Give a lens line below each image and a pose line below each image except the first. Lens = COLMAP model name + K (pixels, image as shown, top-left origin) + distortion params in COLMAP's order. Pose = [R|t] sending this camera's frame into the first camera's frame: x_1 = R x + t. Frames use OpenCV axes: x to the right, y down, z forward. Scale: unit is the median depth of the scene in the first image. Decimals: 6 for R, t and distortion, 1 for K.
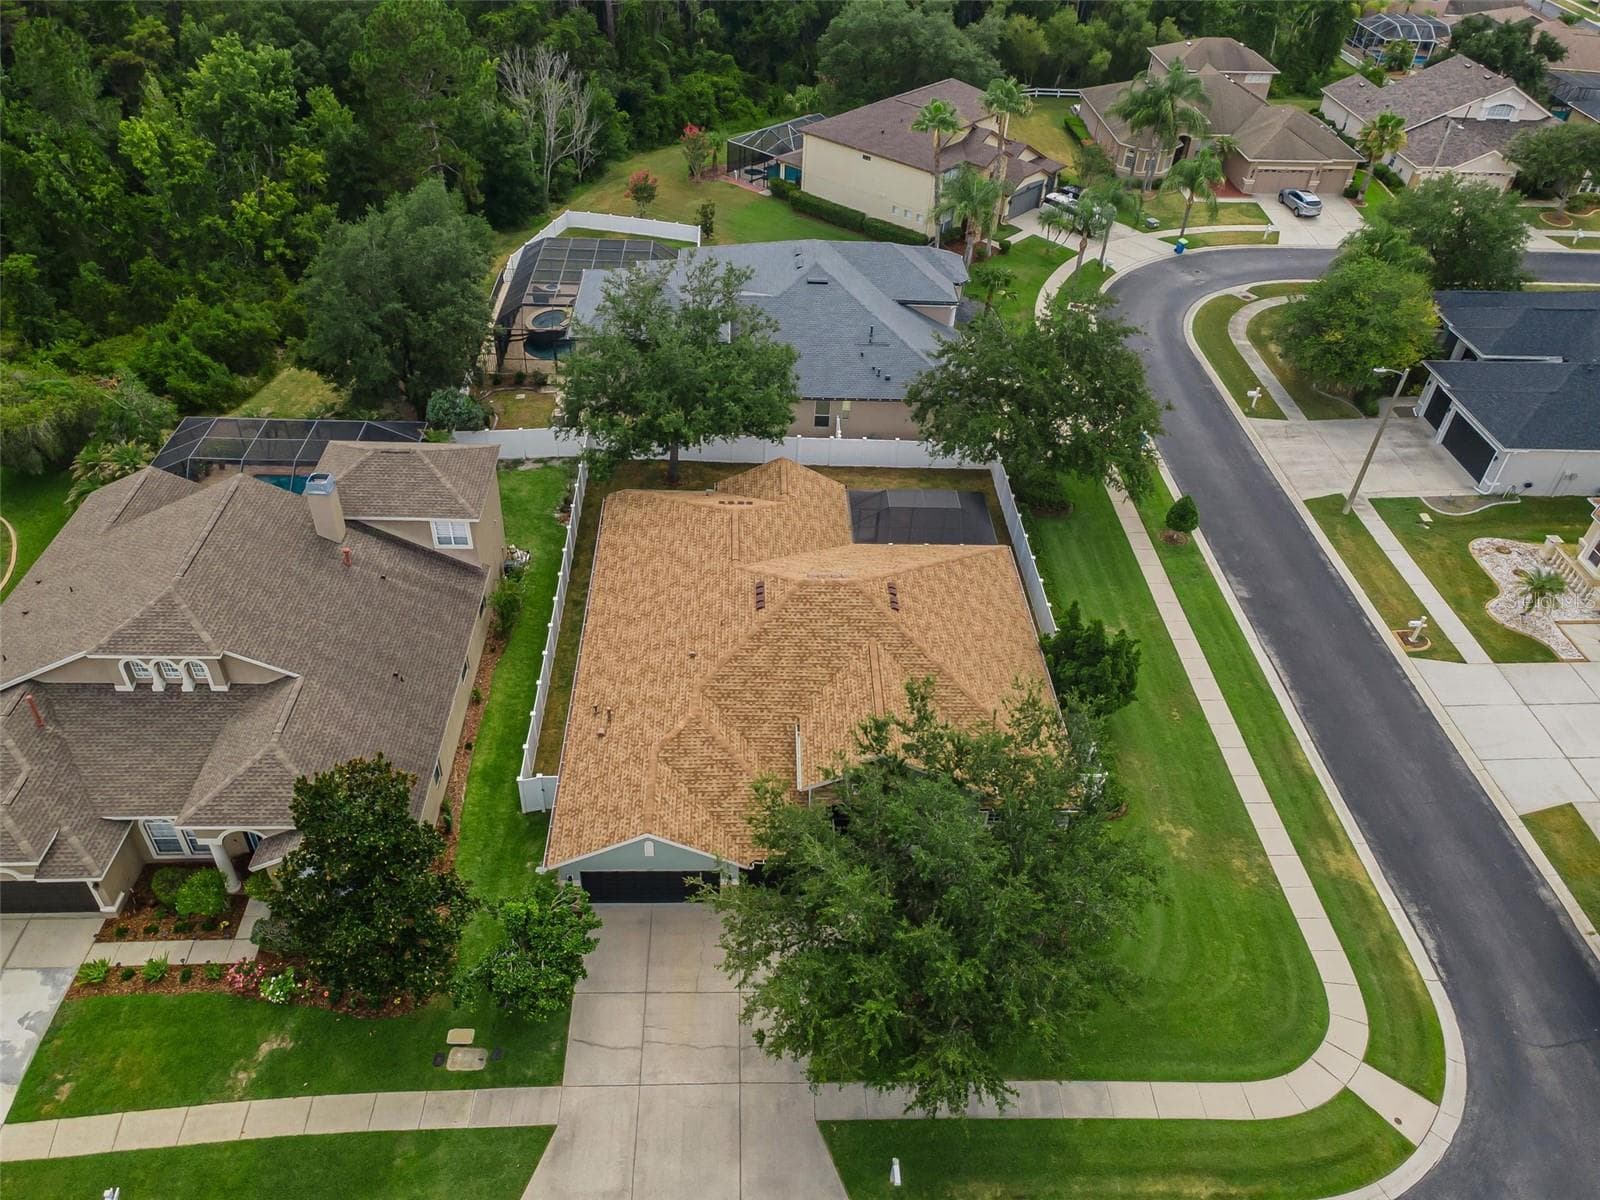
lens RADIAL K [[1162.6, 0, 800.0], [0, 1162.6, 600.0], [0, 0, 1]] dist [0.025087, 0.046017]
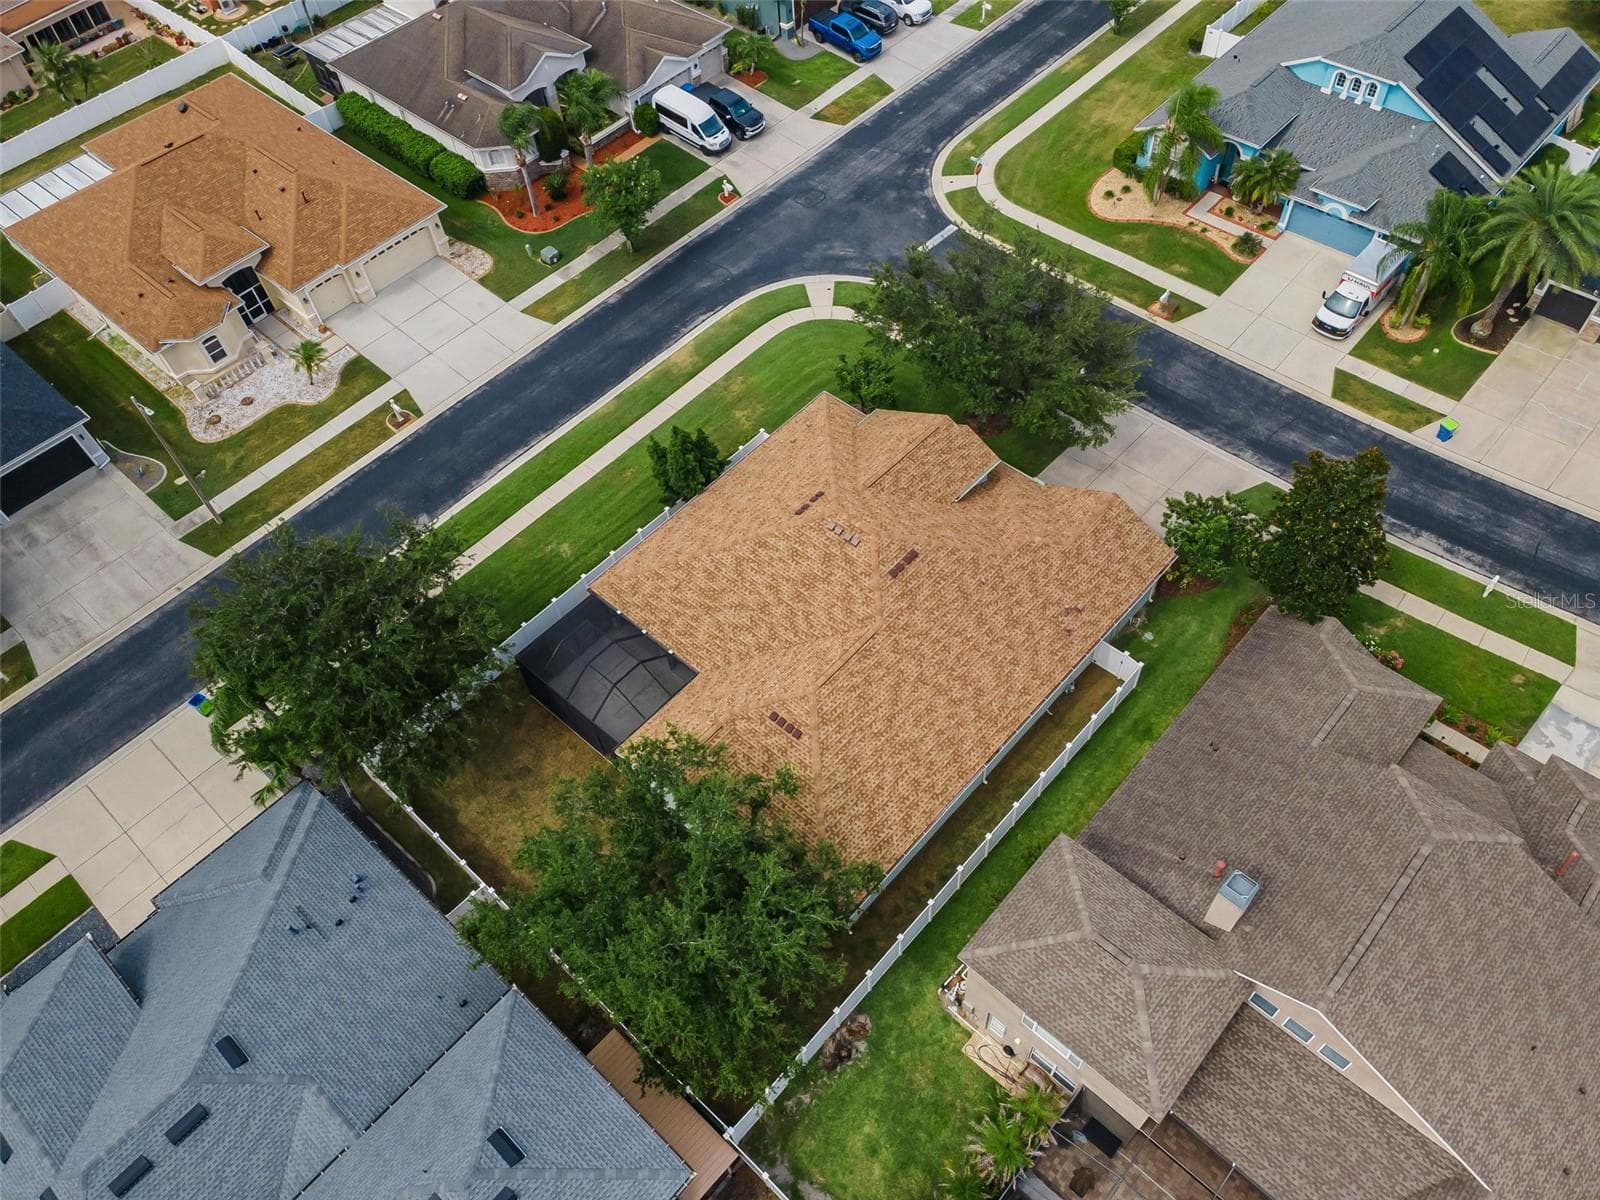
lens RADIAL K [[1177.0, 0, 809.1], [0, 1177.0, 607.9], [0, 0, 1]] dist [0.006248, 0.066705]
pose [[-0.716576, -0.563061, 0.411680, -0.390688], [0.458498, 0.064546, 0.886348, -0.886231], [-0.525640, 0.823891, 0.211911, 0.765328]]
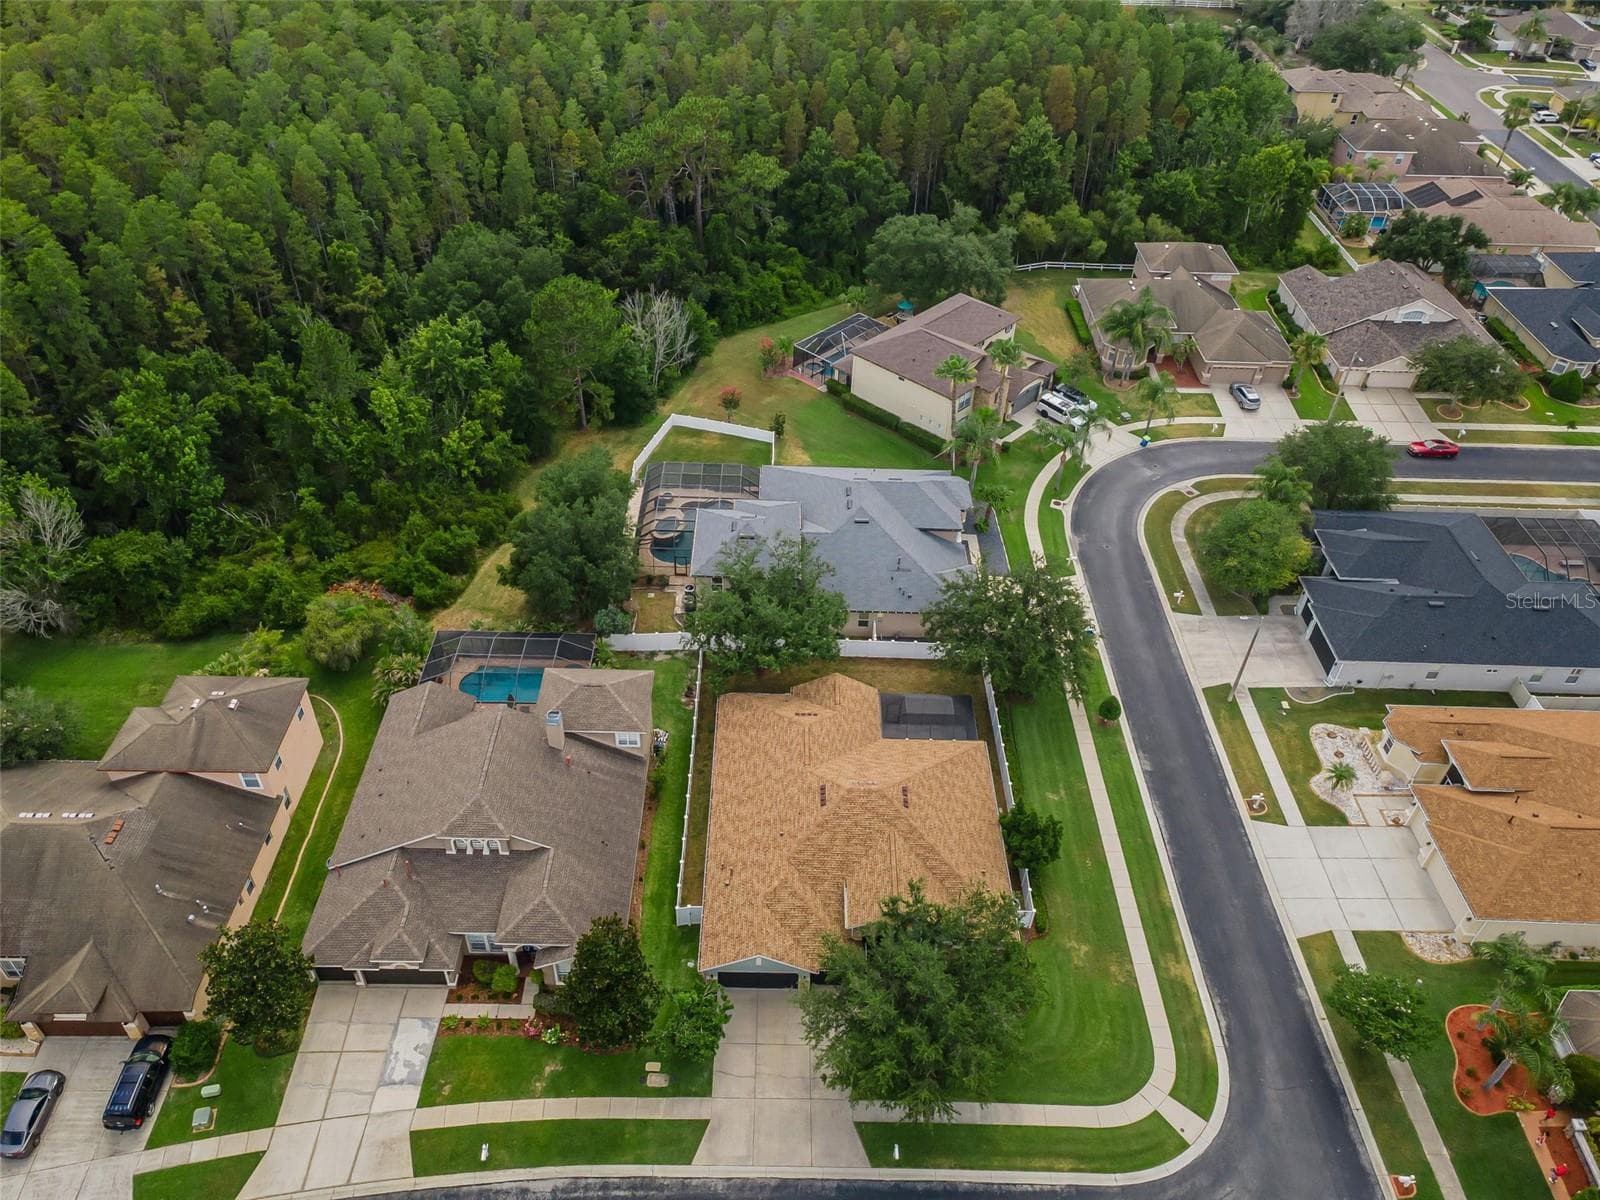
lens RADIAL K [[1162.6, 0, 800.0], [0, 1162.6, 600.0], [0, 0, 1]] dist [0.025087, 0.046017]
pose [[0.999272, 0.015174, -0.035015, -0.012399], [-0.014248, 0.999546, 0.026544, -0.287751], [0.035402, -0.026026, 0.999034, -0.556418]]
